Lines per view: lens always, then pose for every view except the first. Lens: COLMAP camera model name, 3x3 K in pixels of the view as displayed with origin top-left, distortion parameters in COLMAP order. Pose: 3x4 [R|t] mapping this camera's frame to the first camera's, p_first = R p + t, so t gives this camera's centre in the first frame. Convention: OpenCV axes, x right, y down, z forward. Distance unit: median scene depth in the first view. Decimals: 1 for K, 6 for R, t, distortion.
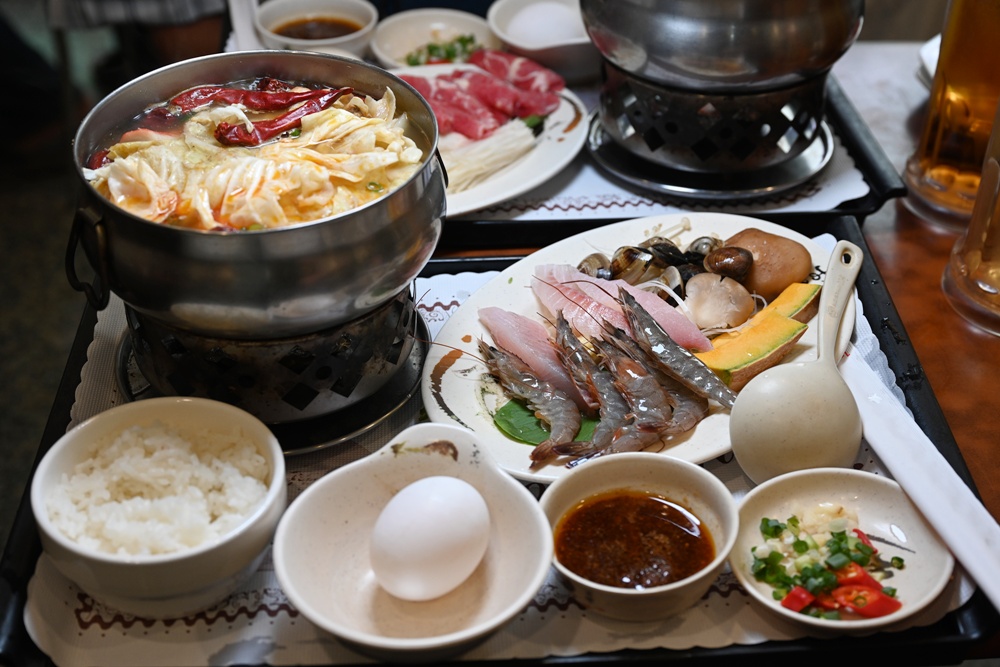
lens RADIAL K [[1432.1, 0, 500.0], [0, 1432.1, 333.5], [0, 0, 1]] dist [0.012488, 0.019246]
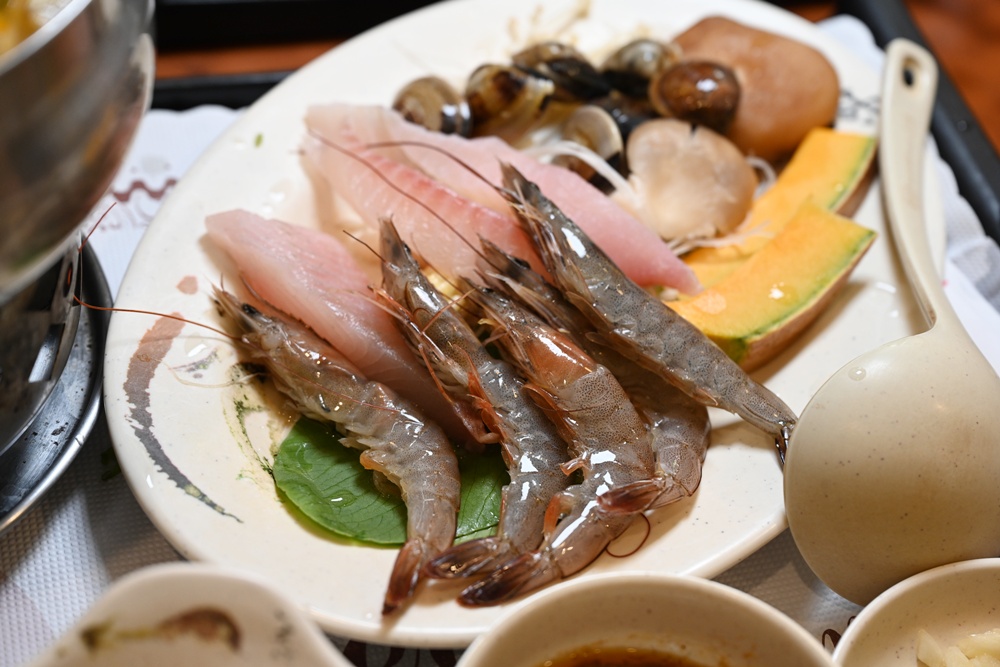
lens RADIAL K [[1740.8, 0, 500.0], [0, 1740.8, 333.5], [0, 0, 1]] dist [-0.066643, 0.041954]
pose [[0.965754, -0.071980, 0.249277, -0.068738], [0.018784, 0.977624, 0.209518, -0.100300], [-0.258780, -0.197660, 0.945496, 0.442283]]
